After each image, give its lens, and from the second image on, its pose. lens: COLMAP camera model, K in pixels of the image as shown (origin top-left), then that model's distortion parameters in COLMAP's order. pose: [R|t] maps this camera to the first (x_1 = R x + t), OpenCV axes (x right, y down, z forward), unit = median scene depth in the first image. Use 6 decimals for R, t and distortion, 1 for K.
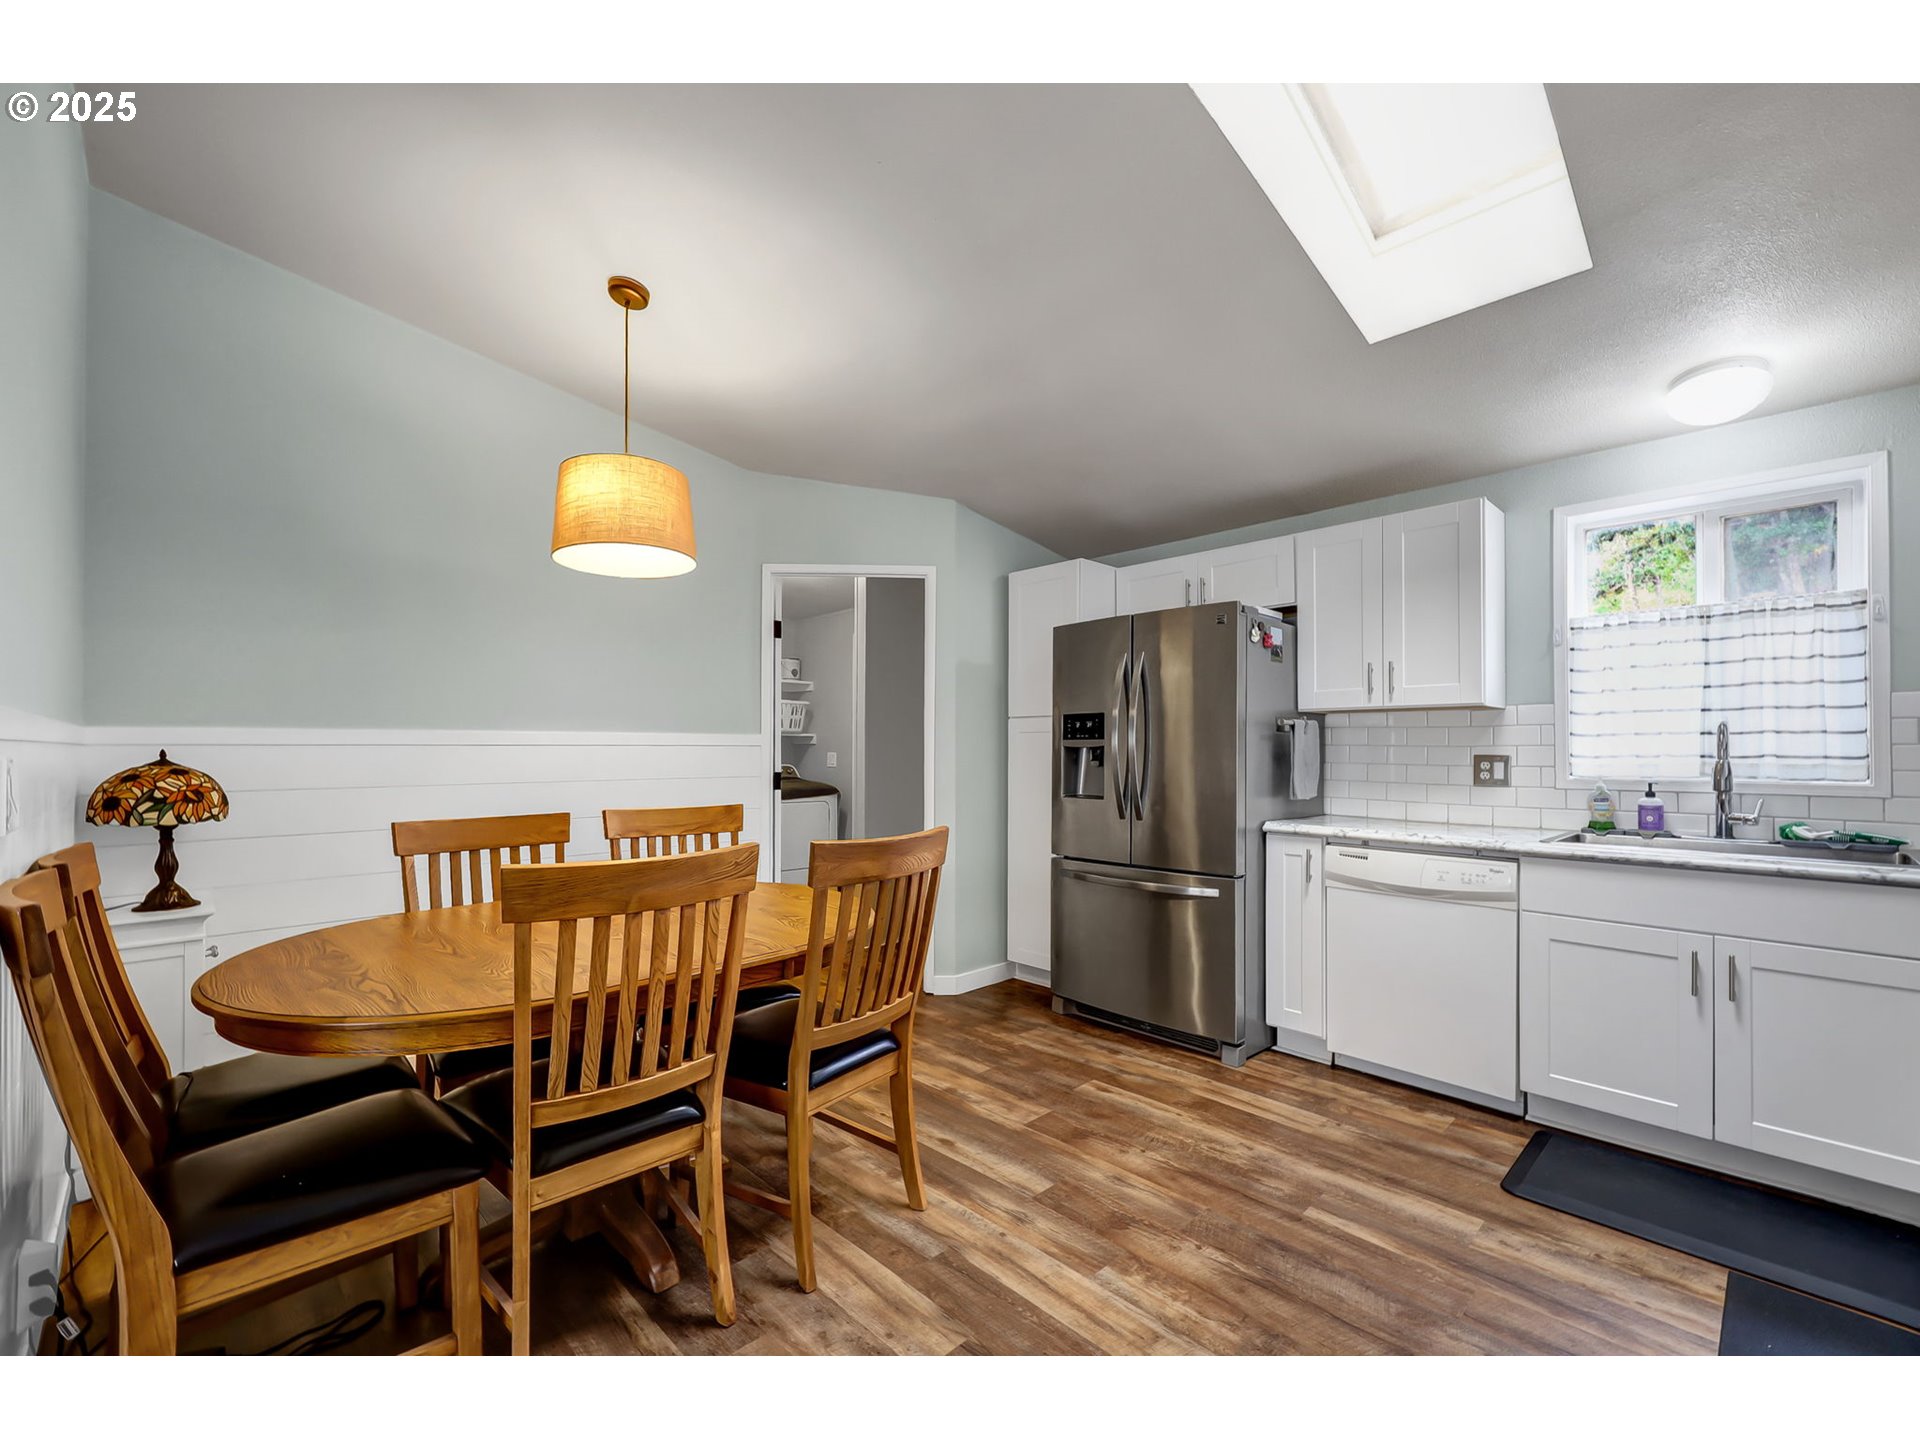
lens RADIAL K [[804.0, 0, 957.4], [0, 804.0, 749.0], [0, 0, 1]] dist [0.001315, 0.000087]
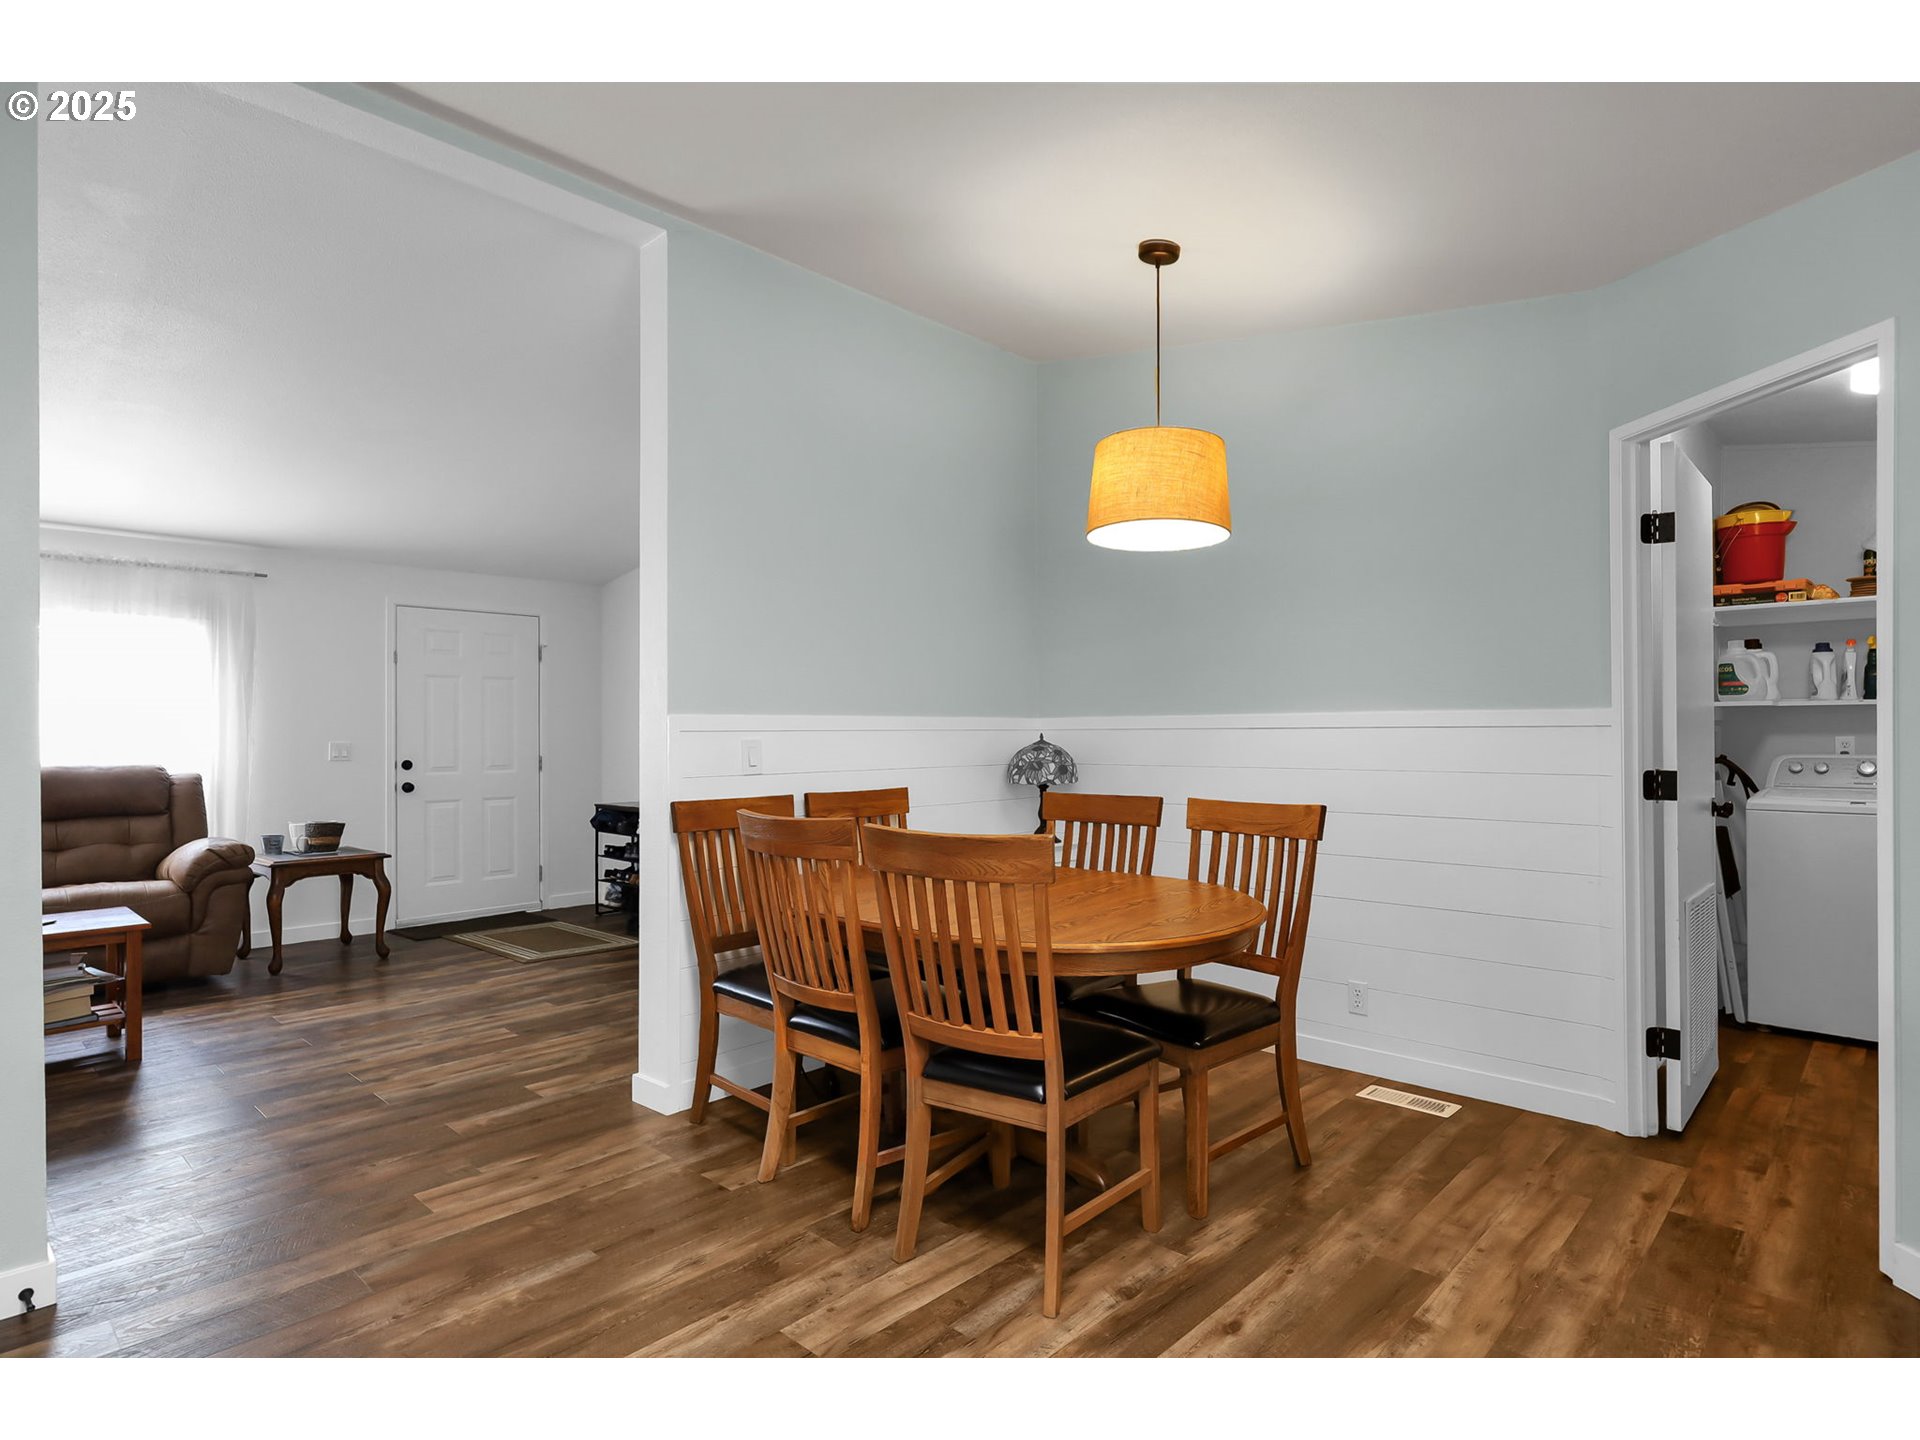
lens RADIAL K [[1017.8, 0, 964.7], [0, 1017.8, 721.2], [0, 0, 1]] dist [0.000467, 0.000426]
pose [[0.049130, -0.011529, -0.998726, 0.778947], [0.005346, 0.999922, -0.011280, -0.001029], [0.998778, -0.004785, 0.049188, 0.707622]]
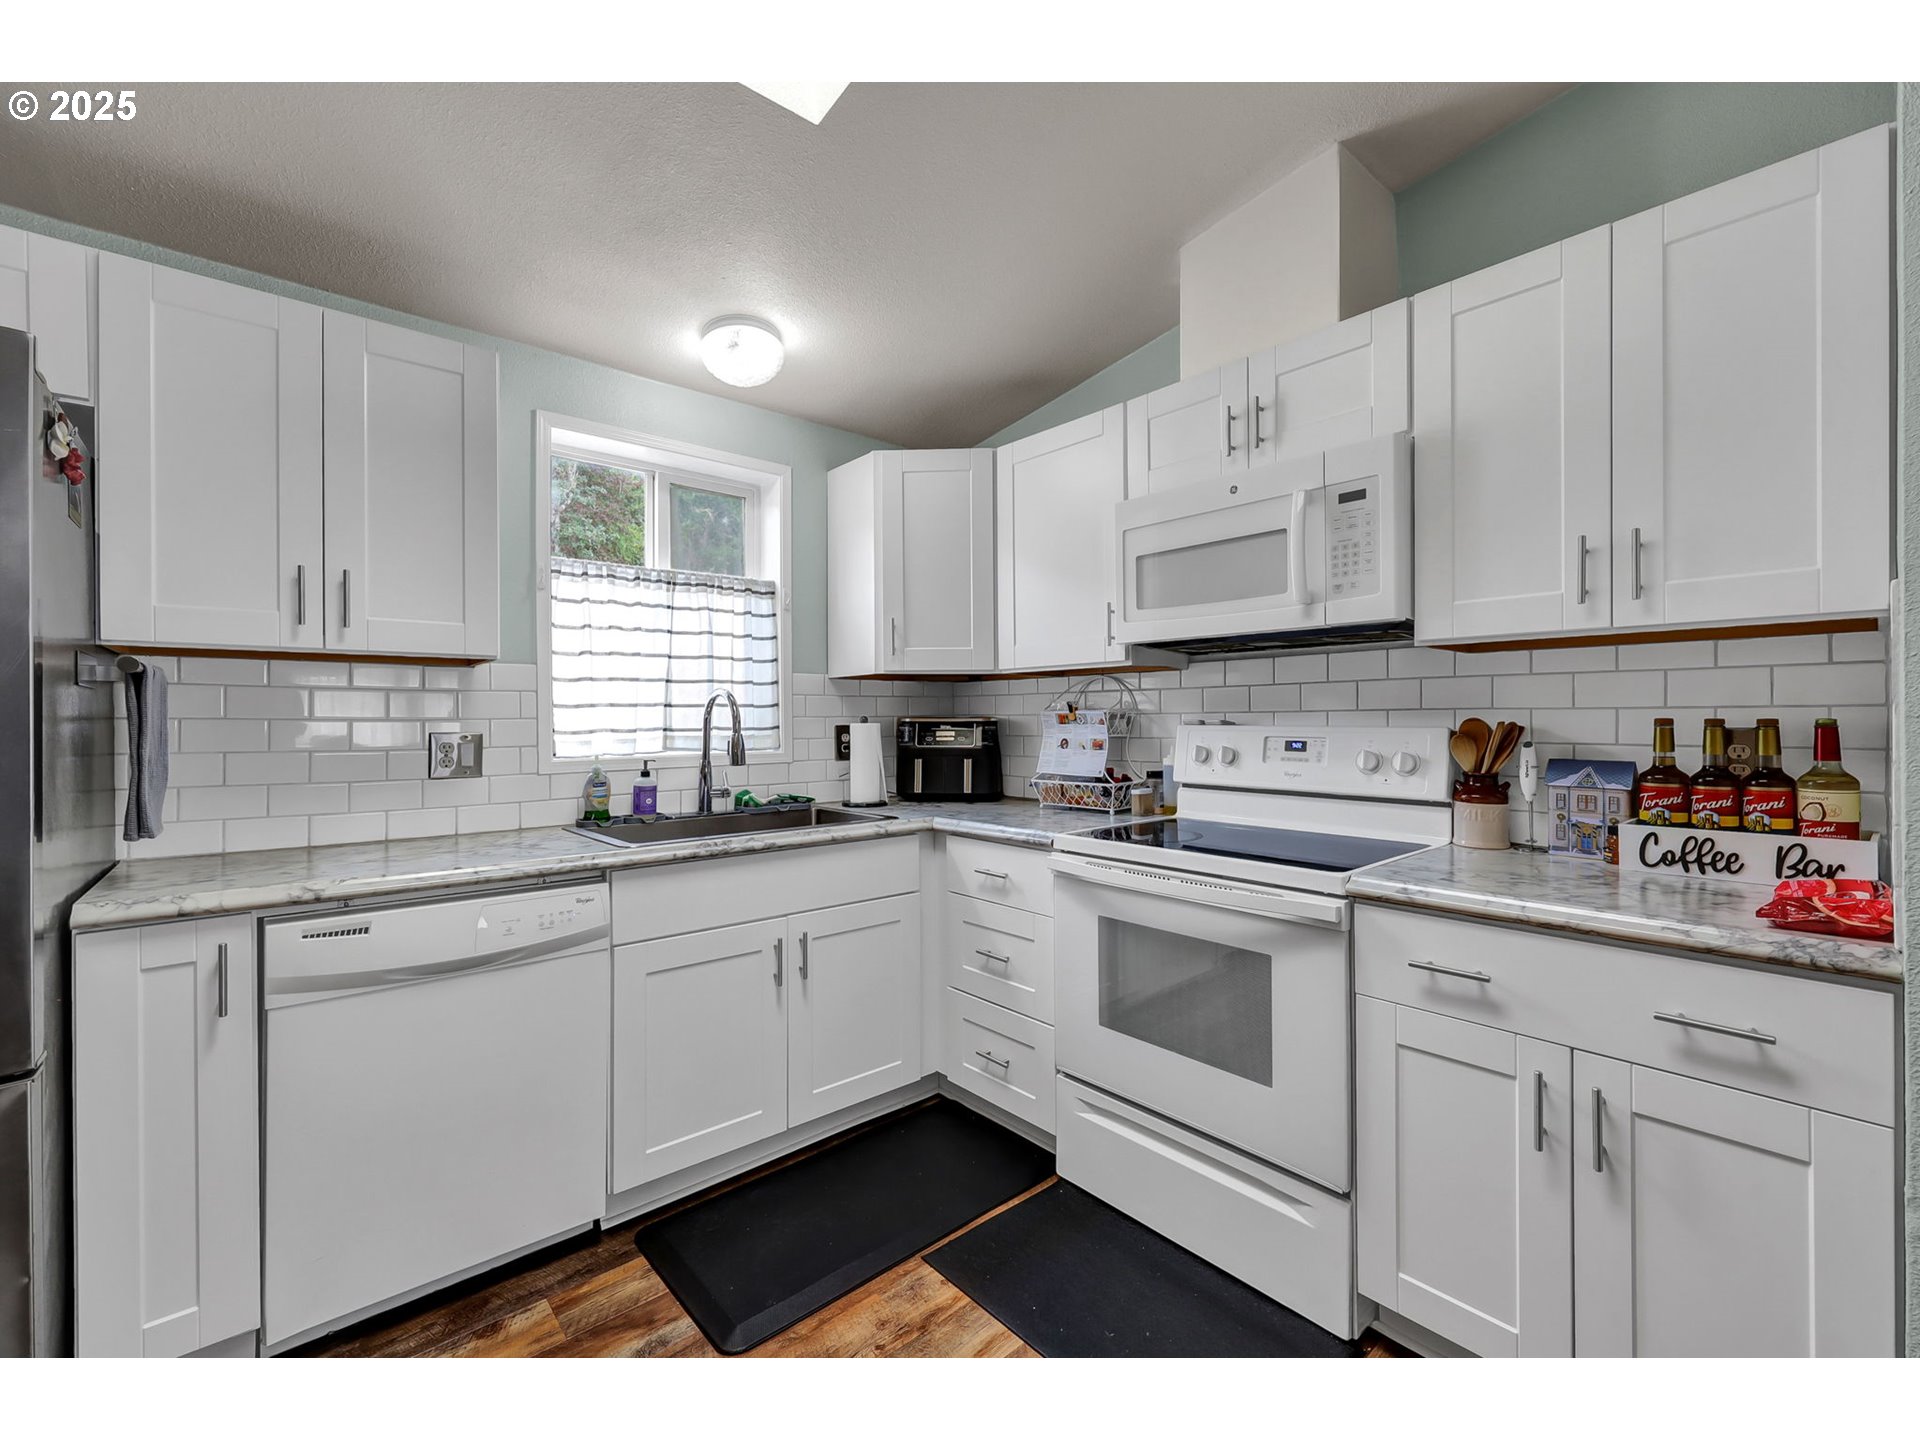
lens RADIAL K [[802.8, 0, 961.8], [0, 802.8, 718.1], [0, 0, 1]] dist [0.001530, 0.000076]
pose [[0.047000, -0.001633, 0.998894, -0.006214], [0.004073, 0.999991, 0.001443, -0.004481], [-0.998887, 0.004000, 0.047007, 0.650890]]
